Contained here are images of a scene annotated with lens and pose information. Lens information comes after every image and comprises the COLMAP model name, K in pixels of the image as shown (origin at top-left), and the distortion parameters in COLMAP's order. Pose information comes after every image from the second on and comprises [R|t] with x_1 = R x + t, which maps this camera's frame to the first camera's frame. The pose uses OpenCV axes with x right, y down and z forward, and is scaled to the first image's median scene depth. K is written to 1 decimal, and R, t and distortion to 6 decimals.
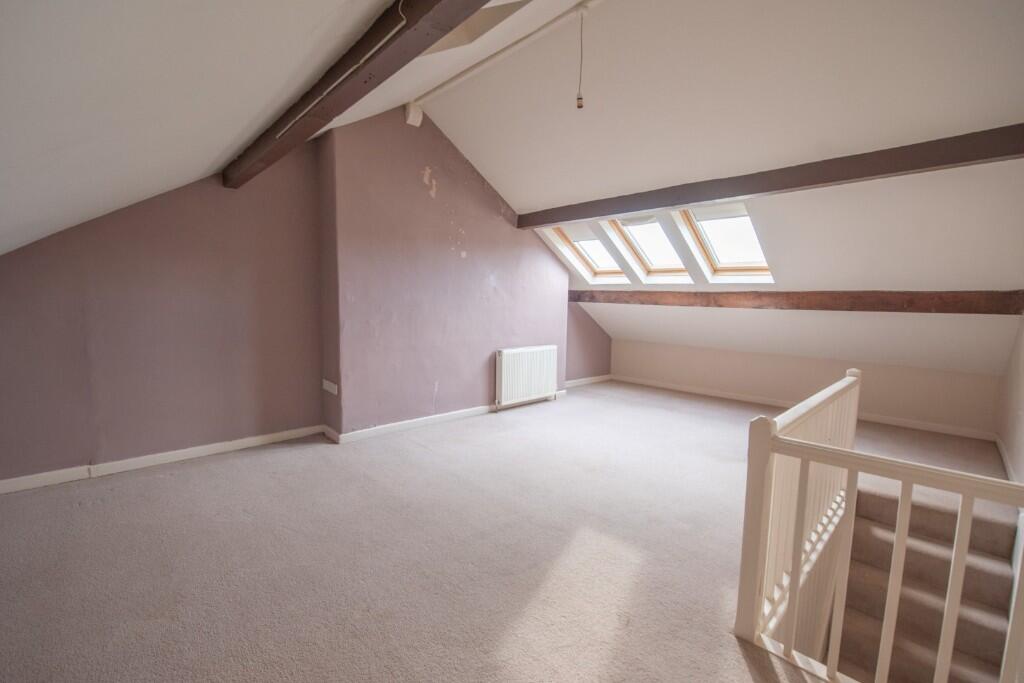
lens RADIAL K [[409.0, 0, 512.0], [0, 409.0, 341.5], [0, 0, 1]] dist [-0.017838, -0.000176]
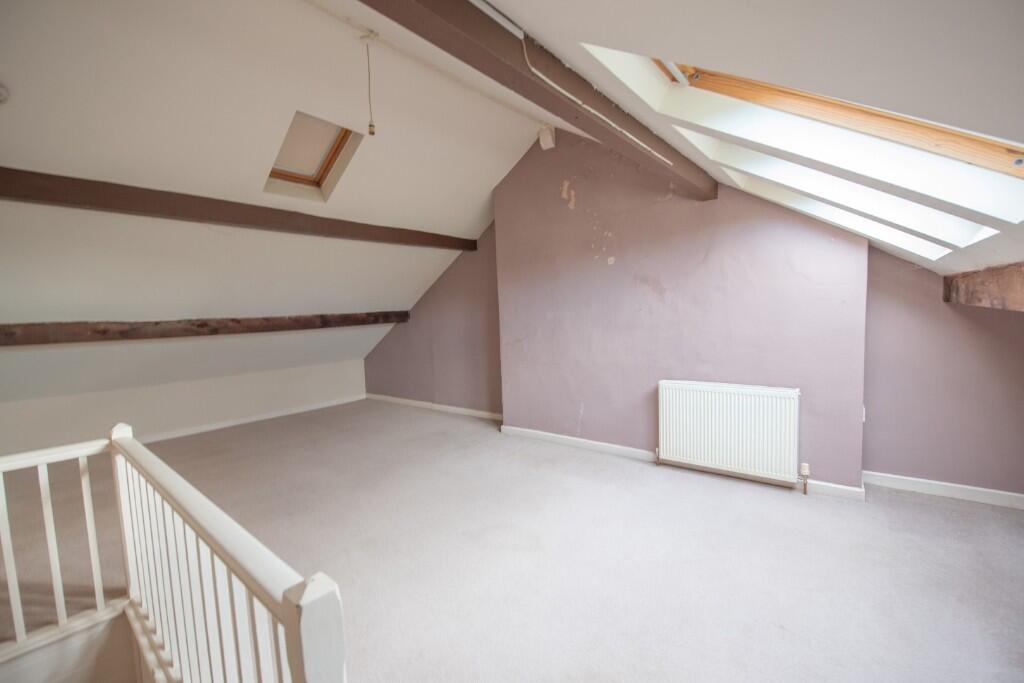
lens RADIAL K [[421.7, 0, 512.0], [0, 421.7, 341.5], [0, 0, 1]] dist [-0.019155, -0.000122]
pose [[0.148332, 0.040064, -0.988126, 0.737148], [-0.049060, 0.998247, 0.033110, -0.066816], [0.987720, 0.043566, 0.150038, 0.693743]]
